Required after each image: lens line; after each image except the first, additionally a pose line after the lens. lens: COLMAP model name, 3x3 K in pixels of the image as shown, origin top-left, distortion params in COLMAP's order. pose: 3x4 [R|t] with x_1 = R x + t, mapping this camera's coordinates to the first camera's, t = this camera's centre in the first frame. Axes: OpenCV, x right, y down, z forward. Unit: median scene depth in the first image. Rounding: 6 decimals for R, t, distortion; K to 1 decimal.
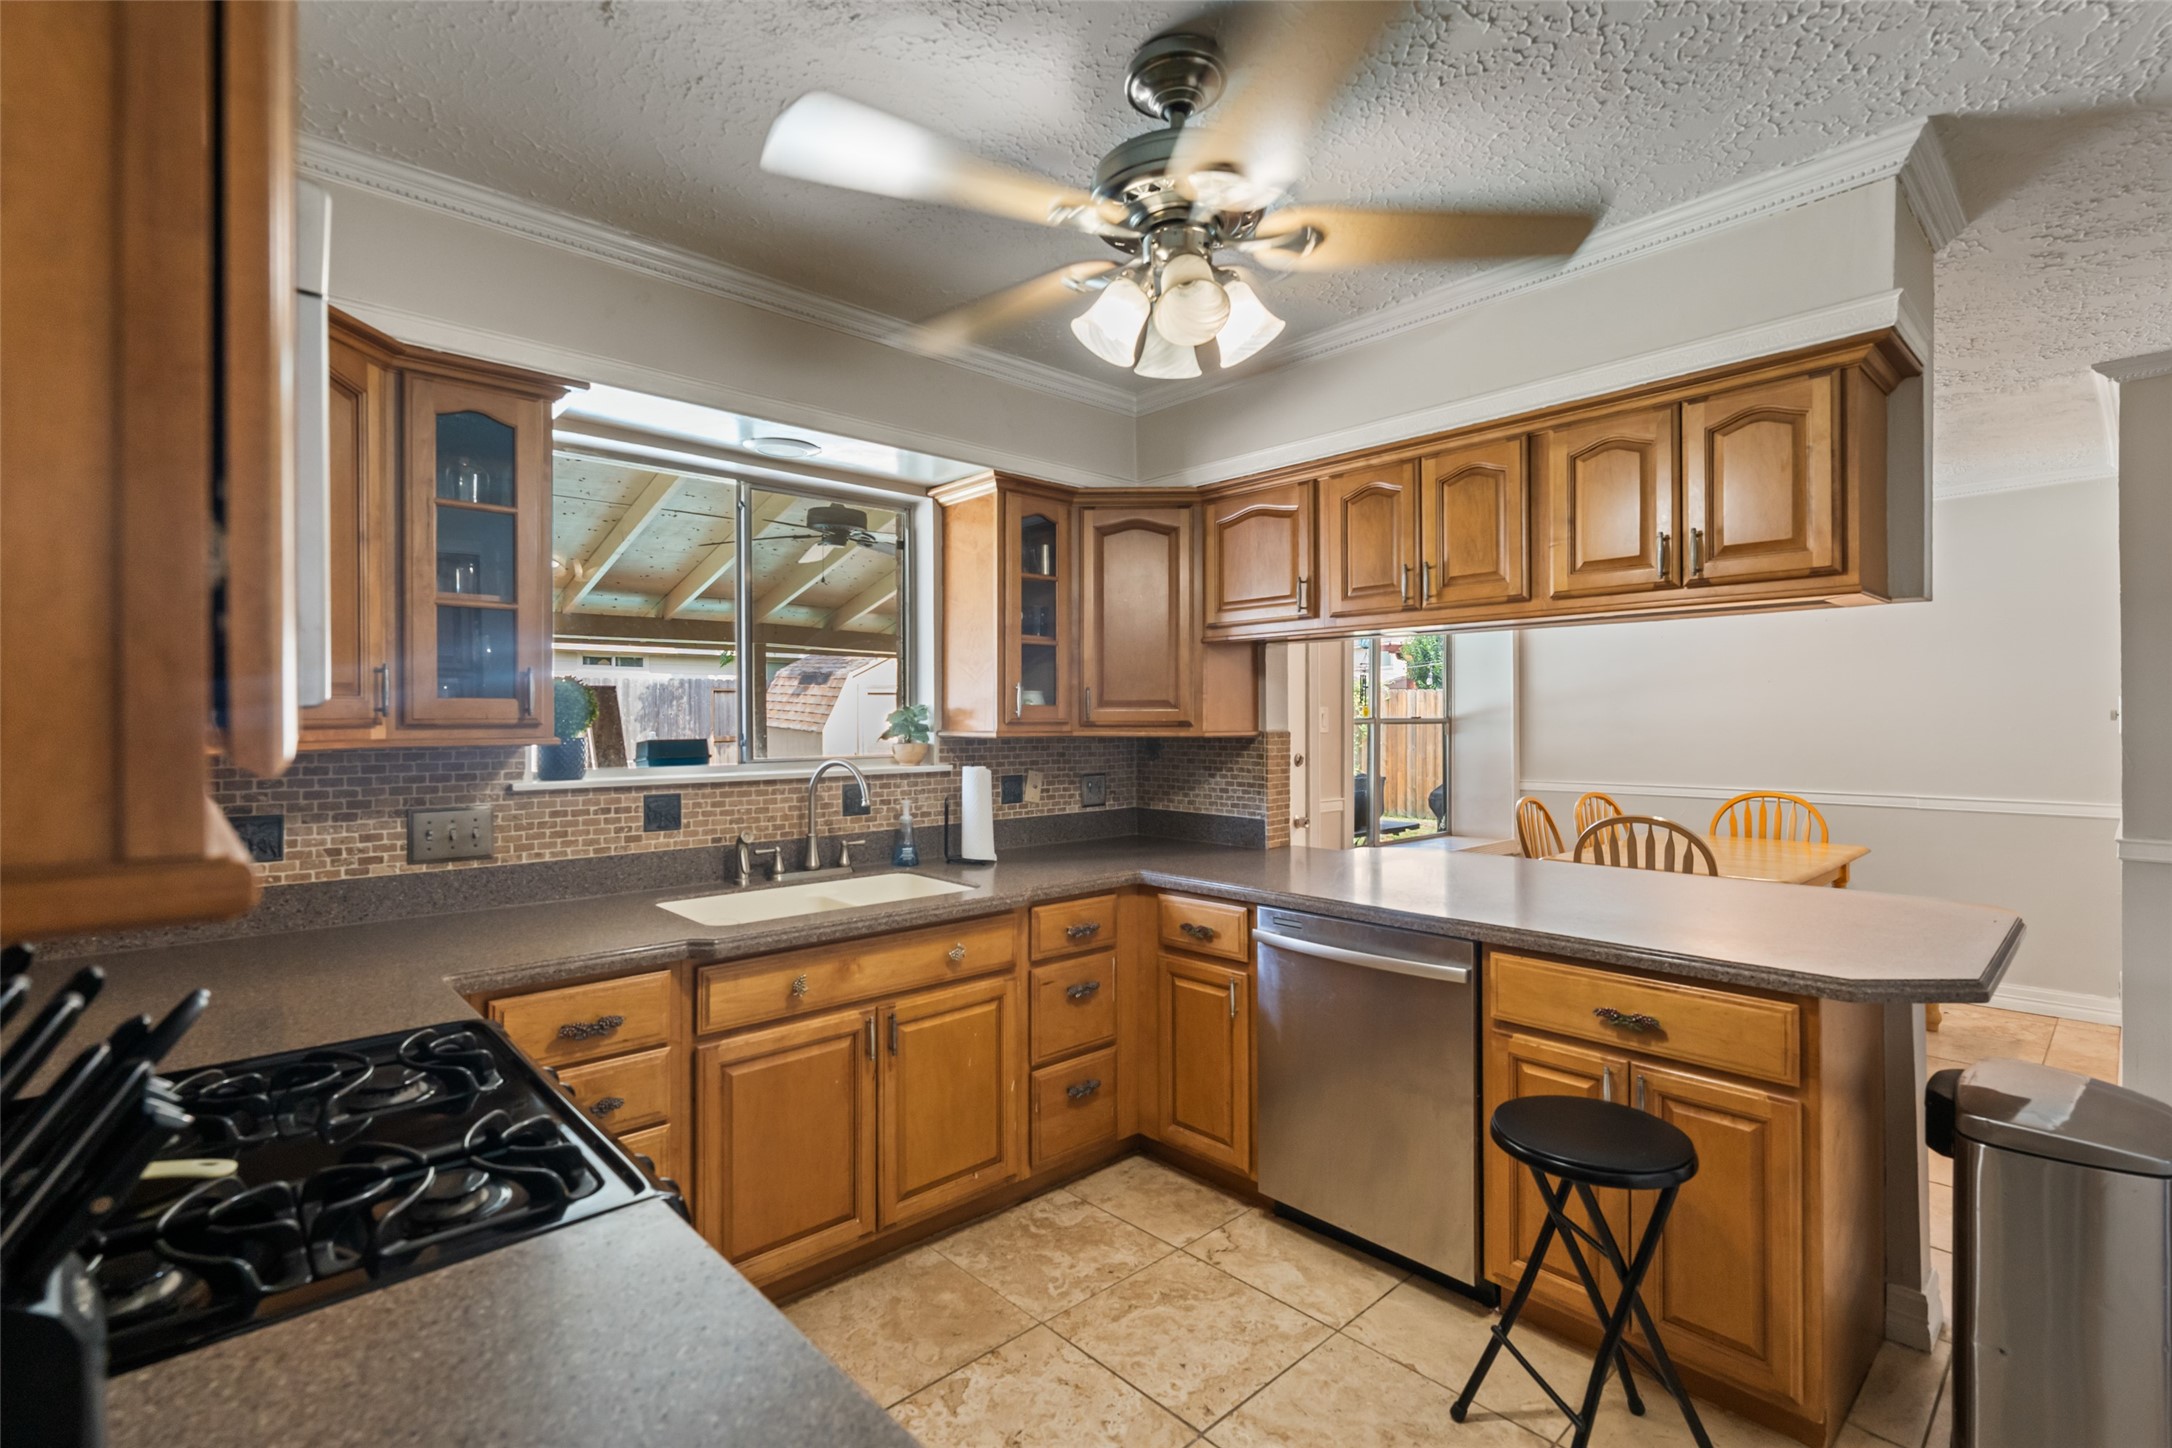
lens RADIAL K [[980.7, 0, 1079.3], [0, 980.7, 720.3], [0, 0, 1]] dist [0.002248, 0.000153]
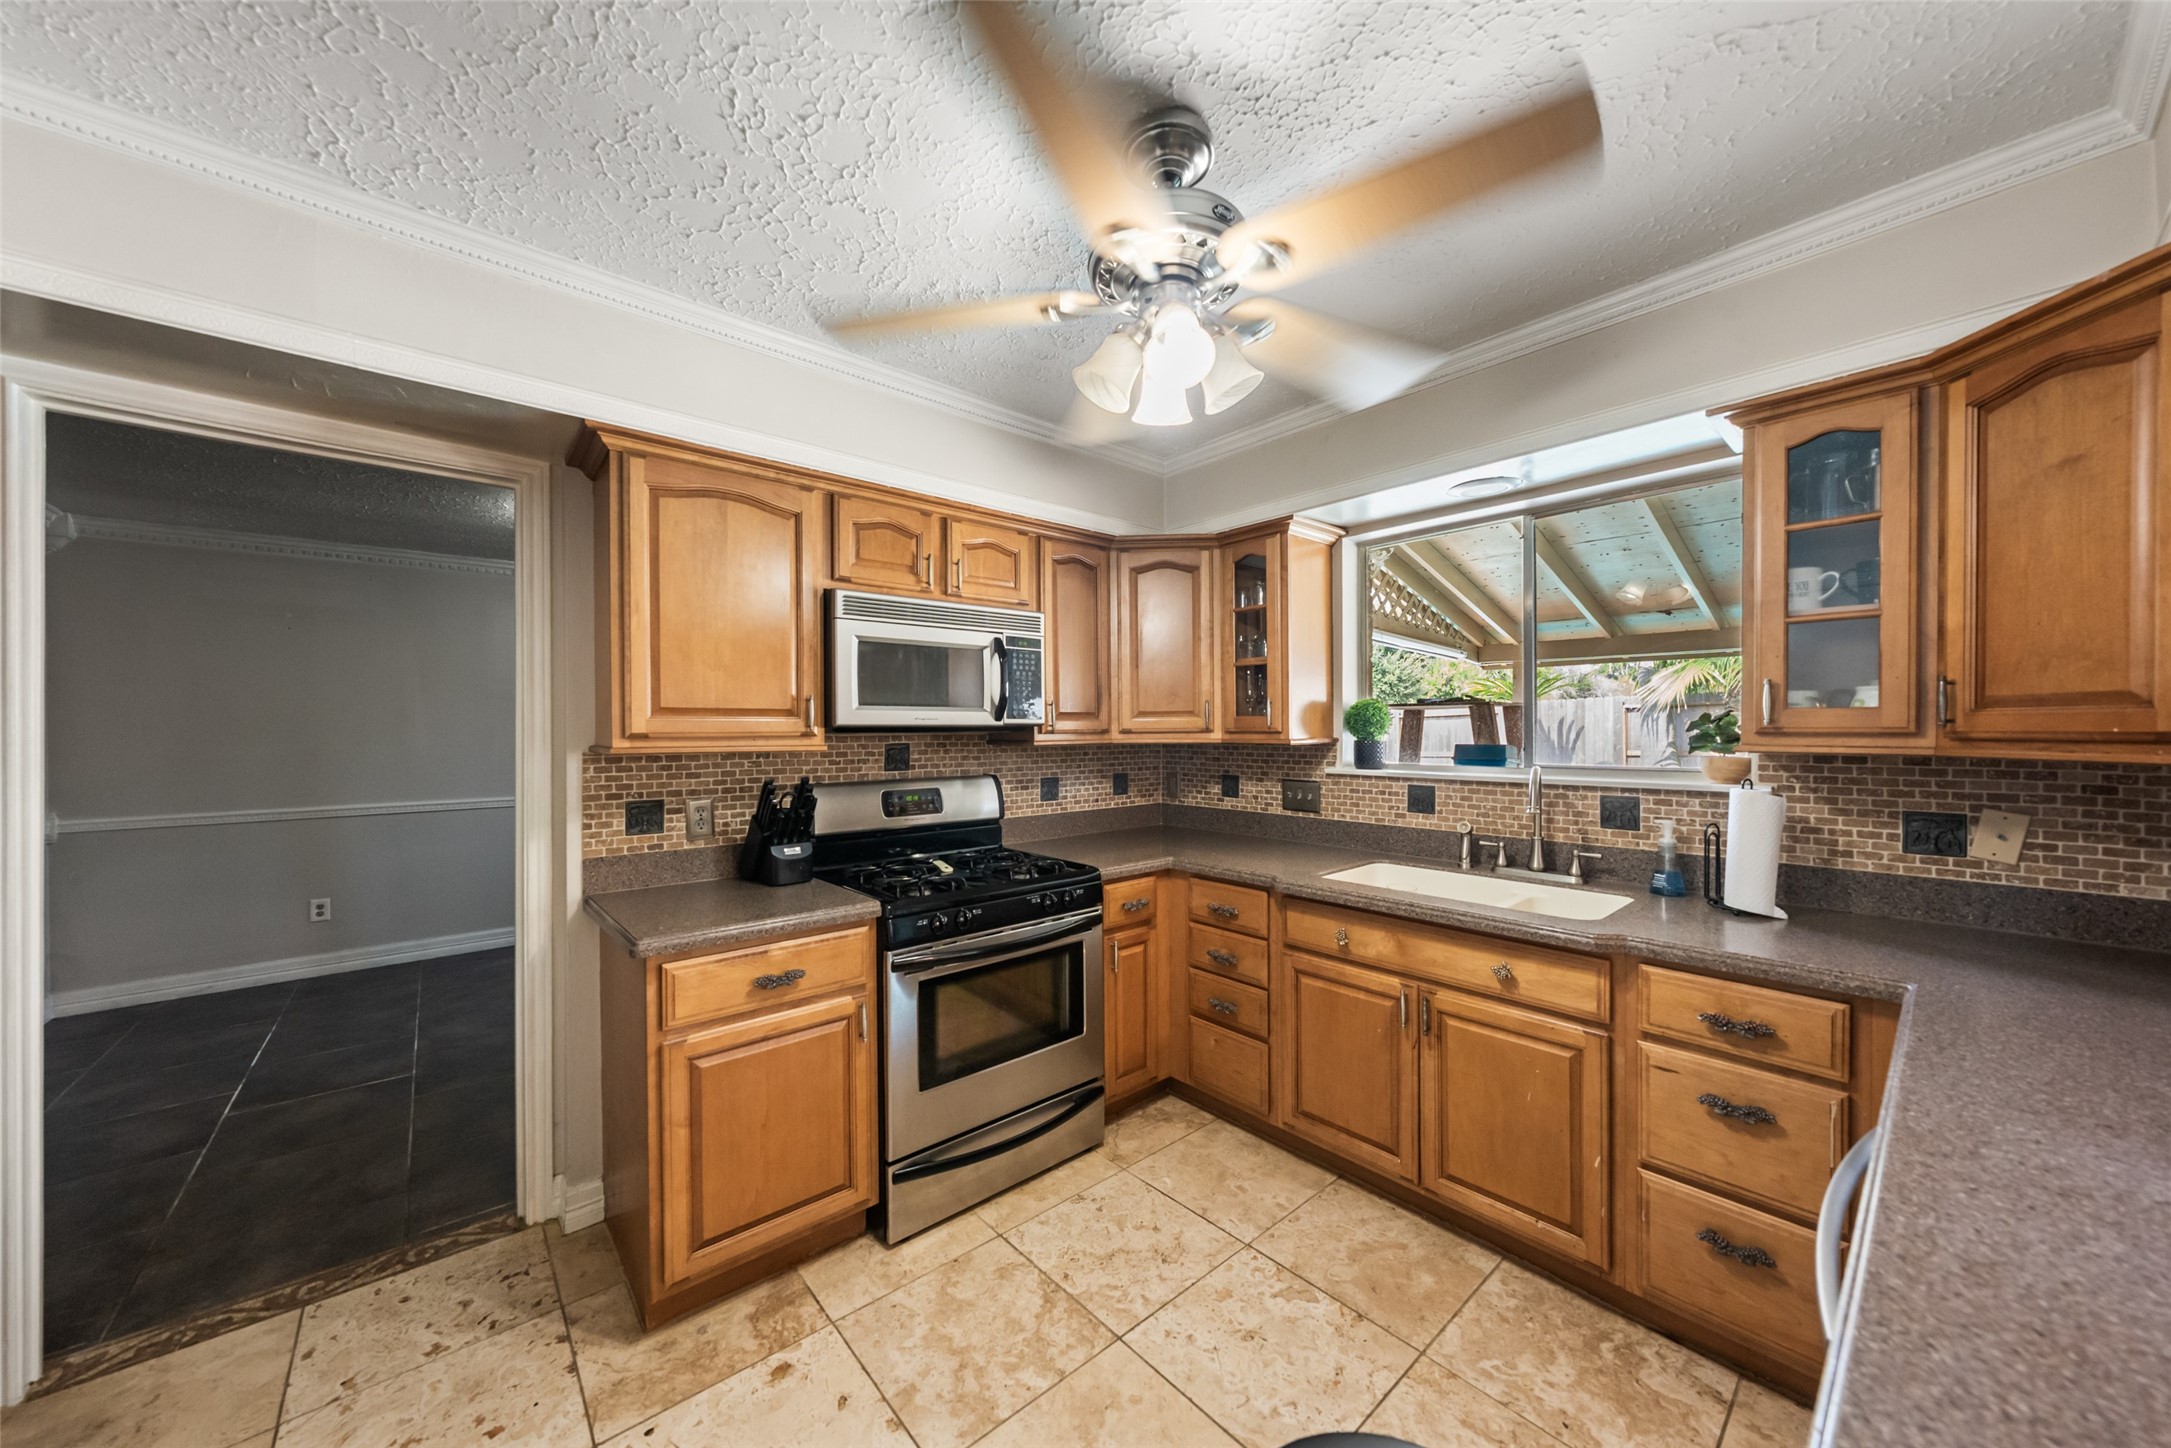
lens RADIAL K [[757.6, 0, 1074.4], [0, 757.6, 730.1], [0, 0, 1]] dist [-0.002002, -0.000072]
pose [[-0.031479, 0.003816, -0.999497, 0.595994], [-0.000359, 0.999993, 0.003829, -0.001856], [0.999504, 0.000479, -0.031477, 0.567721]]
